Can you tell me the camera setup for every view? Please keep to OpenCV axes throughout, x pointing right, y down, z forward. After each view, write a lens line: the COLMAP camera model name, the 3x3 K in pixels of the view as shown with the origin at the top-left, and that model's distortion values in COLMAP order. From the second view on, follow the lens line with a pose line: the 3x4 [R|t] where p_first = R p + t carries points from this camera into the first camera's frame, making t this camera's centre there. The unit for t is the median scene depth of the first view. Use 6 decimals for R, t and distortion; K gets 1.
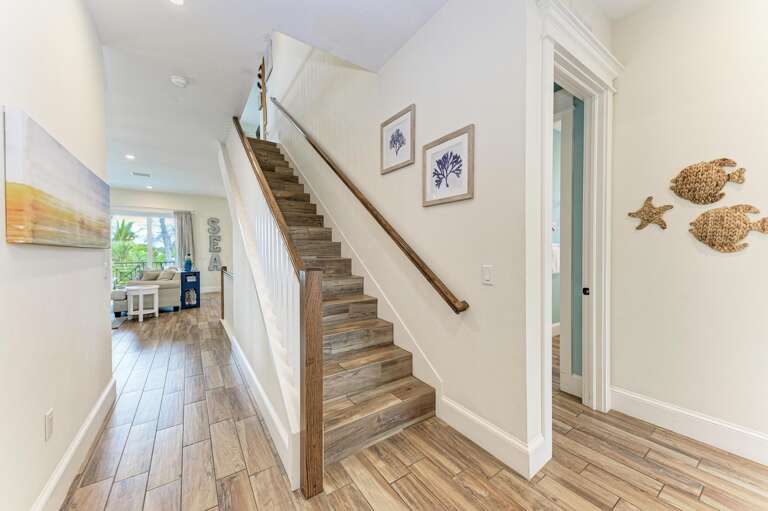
lens RADIAL K [[283.0, 0, 384.2], [0, 283.0, 257.8], [0, 0, 1]] dist [0.018630, -0.000652]
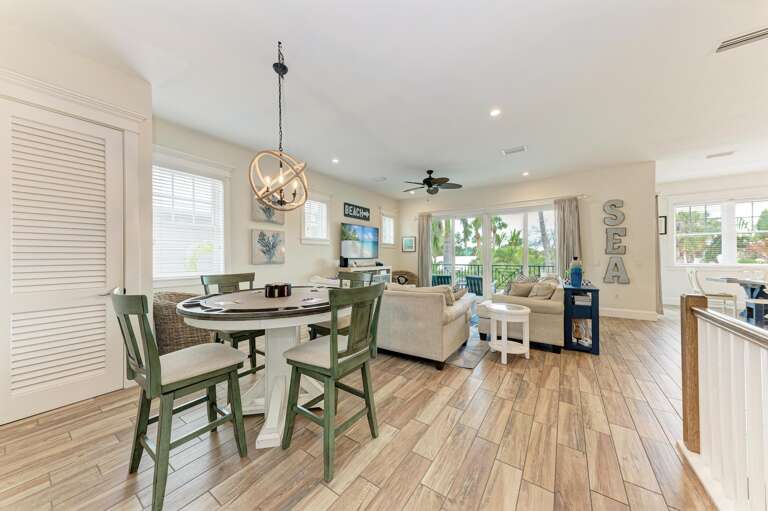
lens RADIAL K [[256.7, 0, 381.9], [0, 256.7, 256.5], [0, 0, 1]] dist [0.007989, -0.000198]
pose [[0.344742, 0.002441, -0.938694, -0.320413], [-0.014735, 0.999887, -0.002812, -0.007515], [0.938582, 0.014801, 0.344739, 0.431284]]
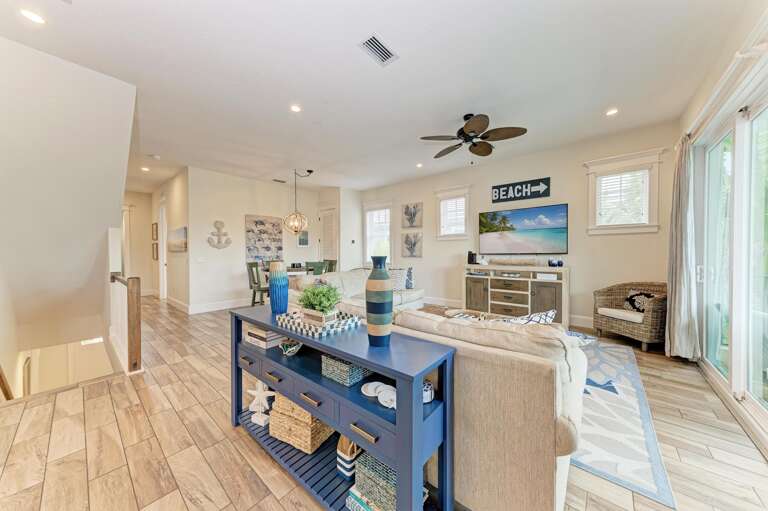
lens RADIAL K [[256.7, 0, 382.9], [0, 256.7, 256.4], [0, 0, 1]] dist [0.007989, -0.000198]
pose [[-0.965506, 0.004686, -0.260337, -0.744515], [-0.002231, 0.999652, 0.026267, -0.014015], [0.260370, 0.025942, -0.965160, 1.339222]]
